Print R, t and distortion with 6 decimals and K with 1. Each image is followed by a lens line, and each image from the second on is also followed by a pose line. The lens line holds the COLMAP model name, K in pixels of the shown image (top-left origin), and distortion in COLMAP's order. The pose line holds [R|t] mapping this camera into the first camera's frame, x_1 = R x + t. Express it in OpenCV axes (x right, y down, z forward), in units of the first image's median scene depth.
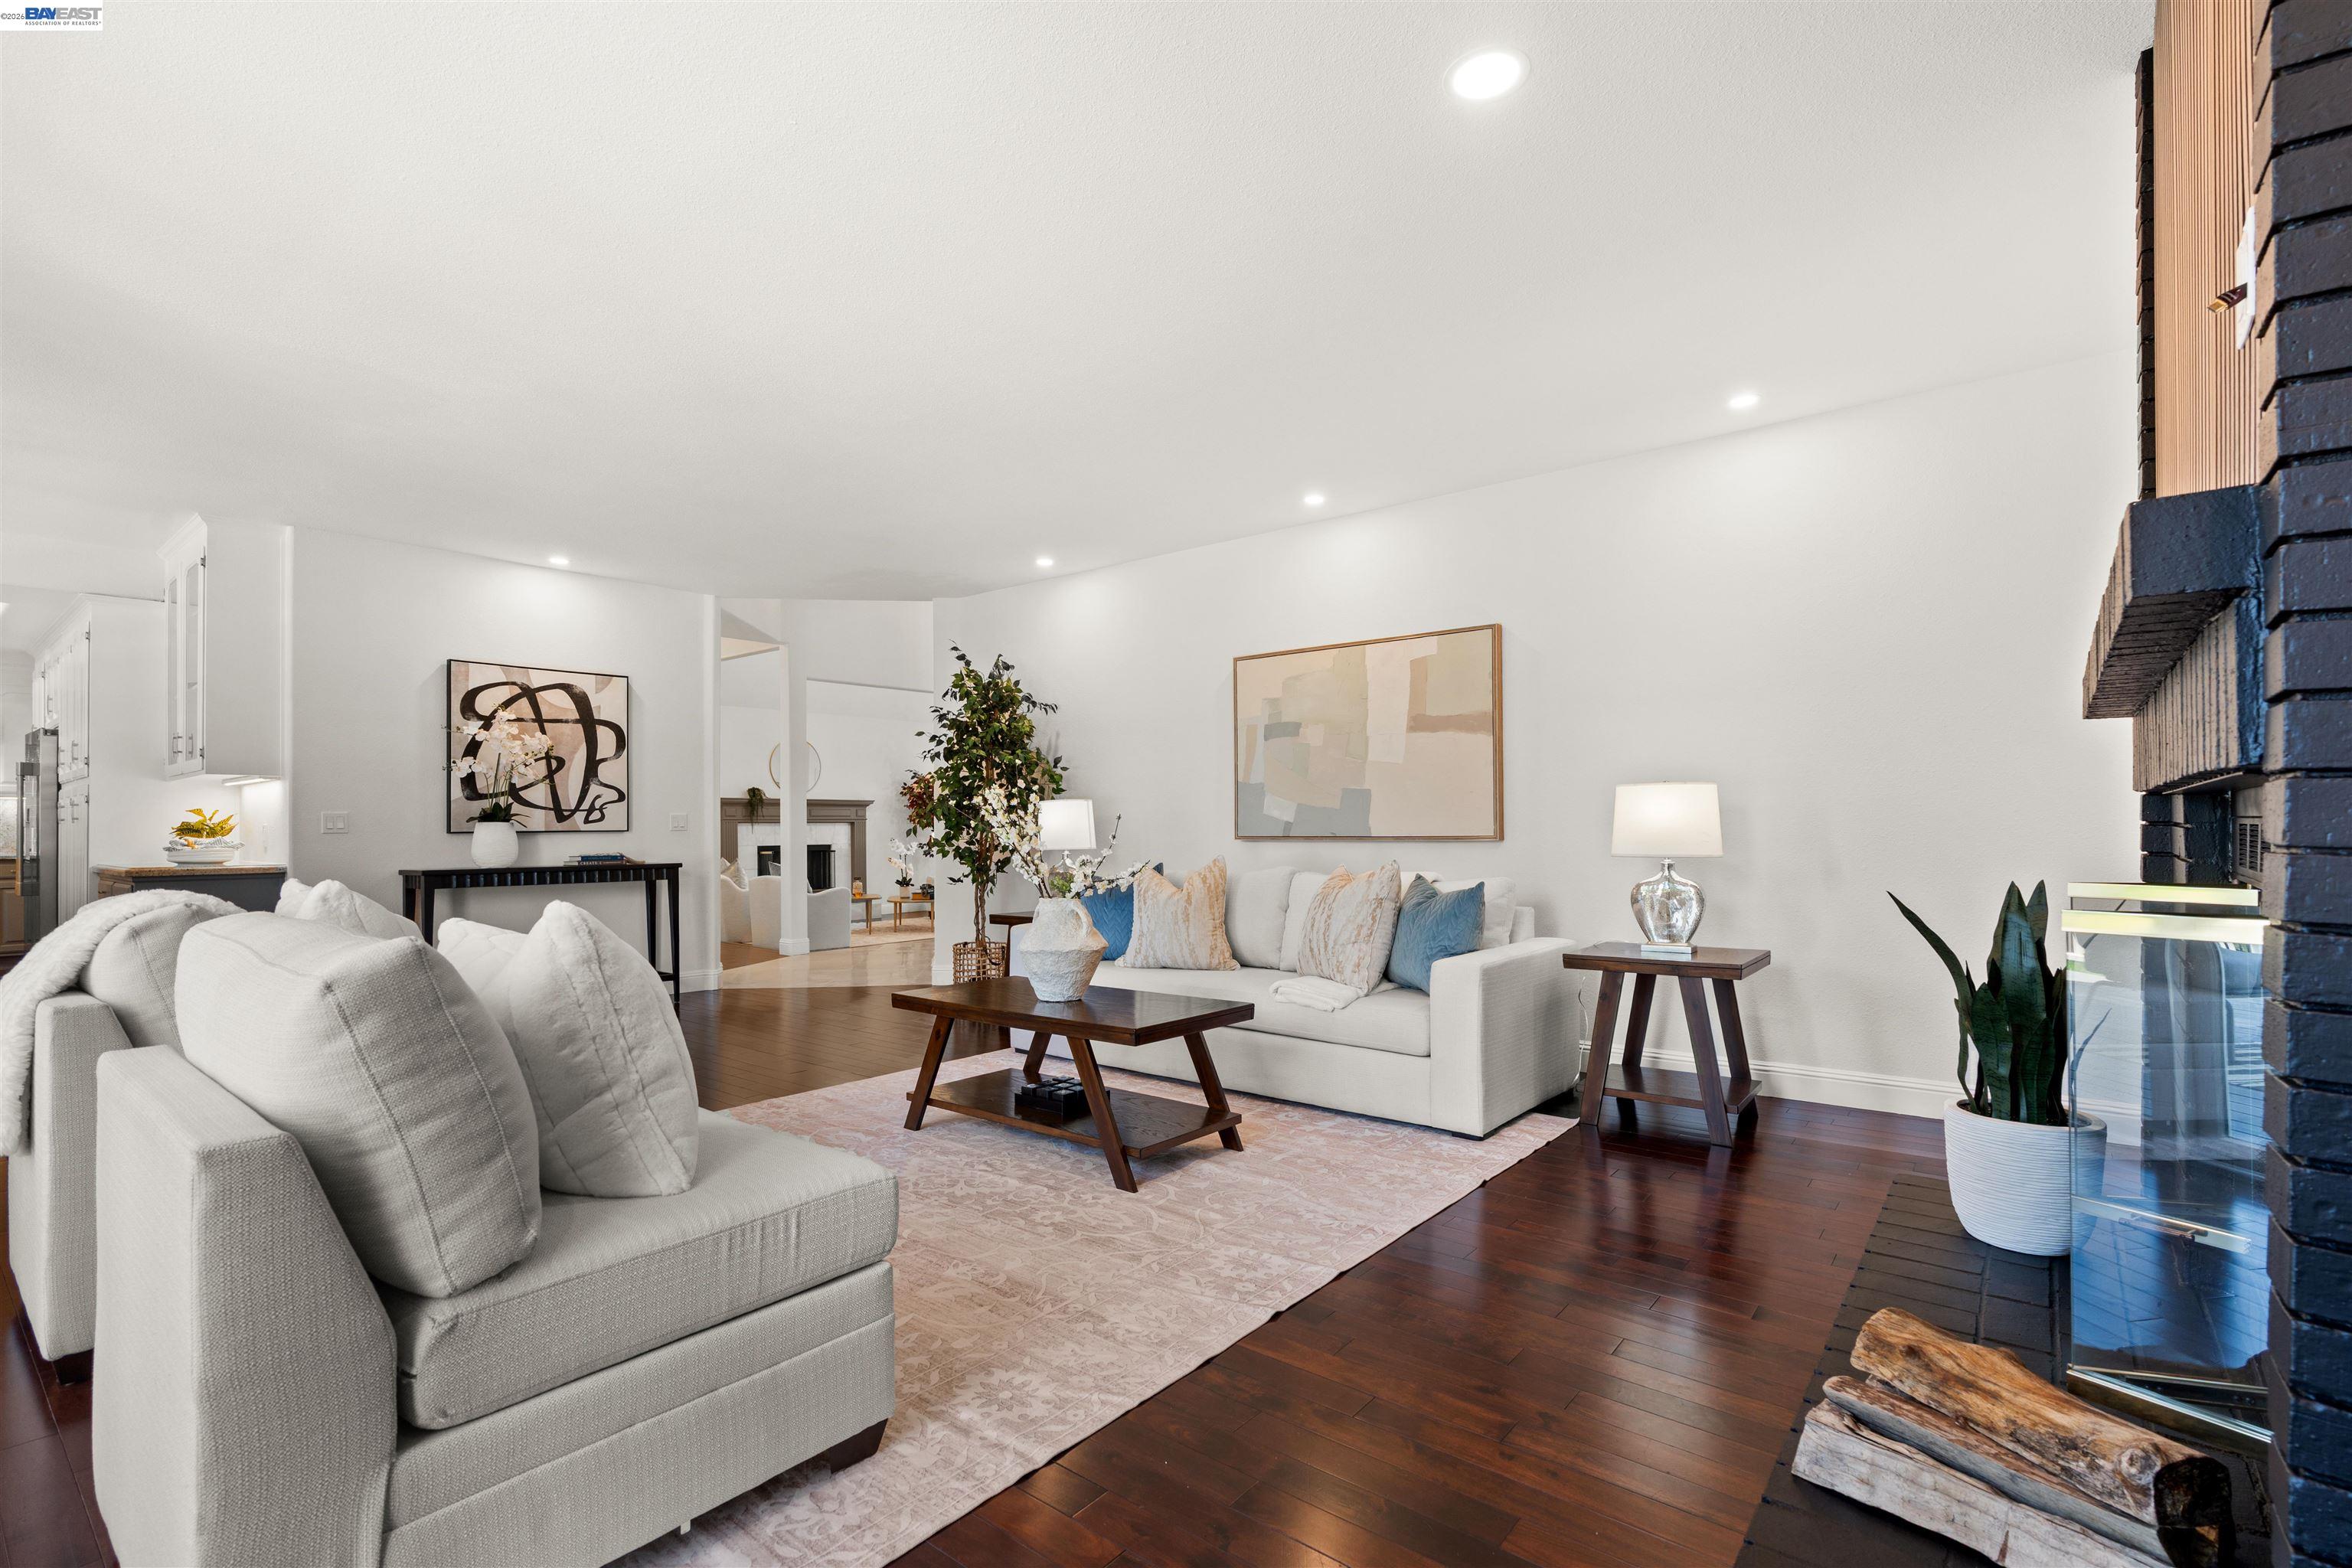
lens RADIAL K [[1060.8, 0, 1183.7], [0, 1060.8, 801.6], [0, 0, 1]] dist [-0.004047, 0.000281]
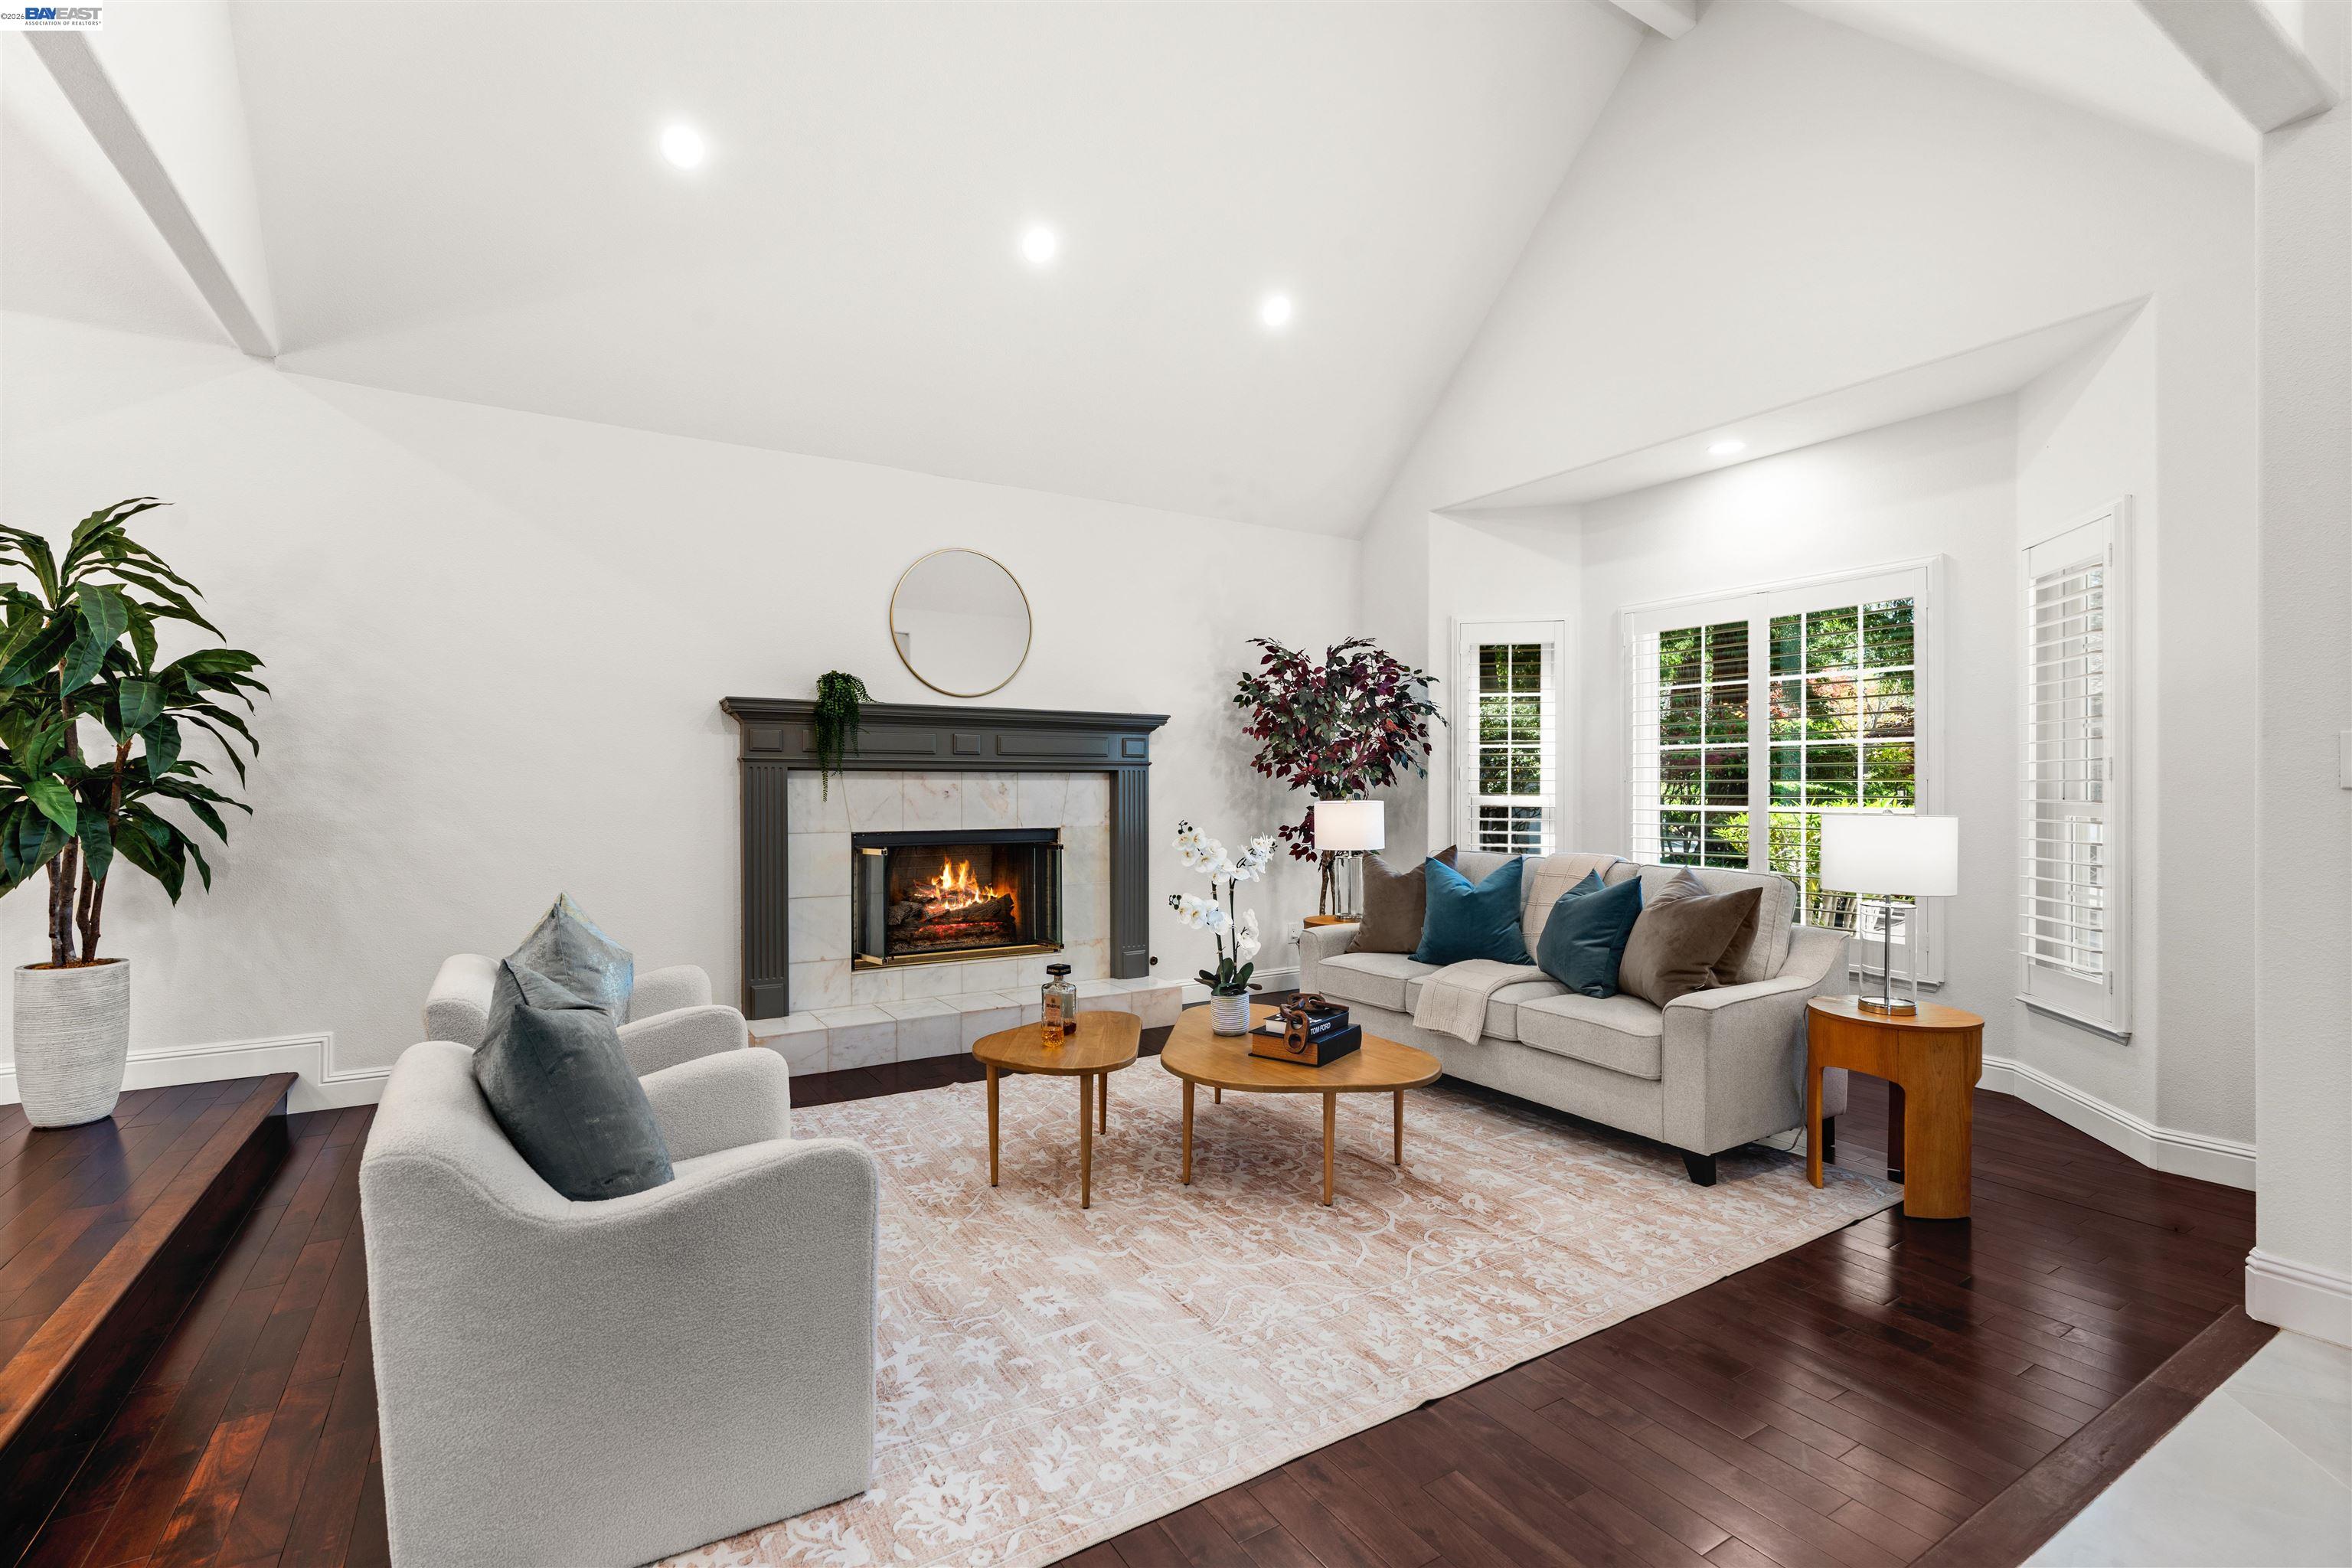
lens RADIAL K [[1060.8, 0, 1180.2], [0, 1060.8, 775.8], [0, 0, 1]] dist [-0.004047, 0.000281]
pose [[0.941943, 0.012293, -0.335547, -0.162197], [-0.004959, 0.999730, 0.022705, 0.012463], [0.335735, -0.019723, 0.941750, 0.656059]]
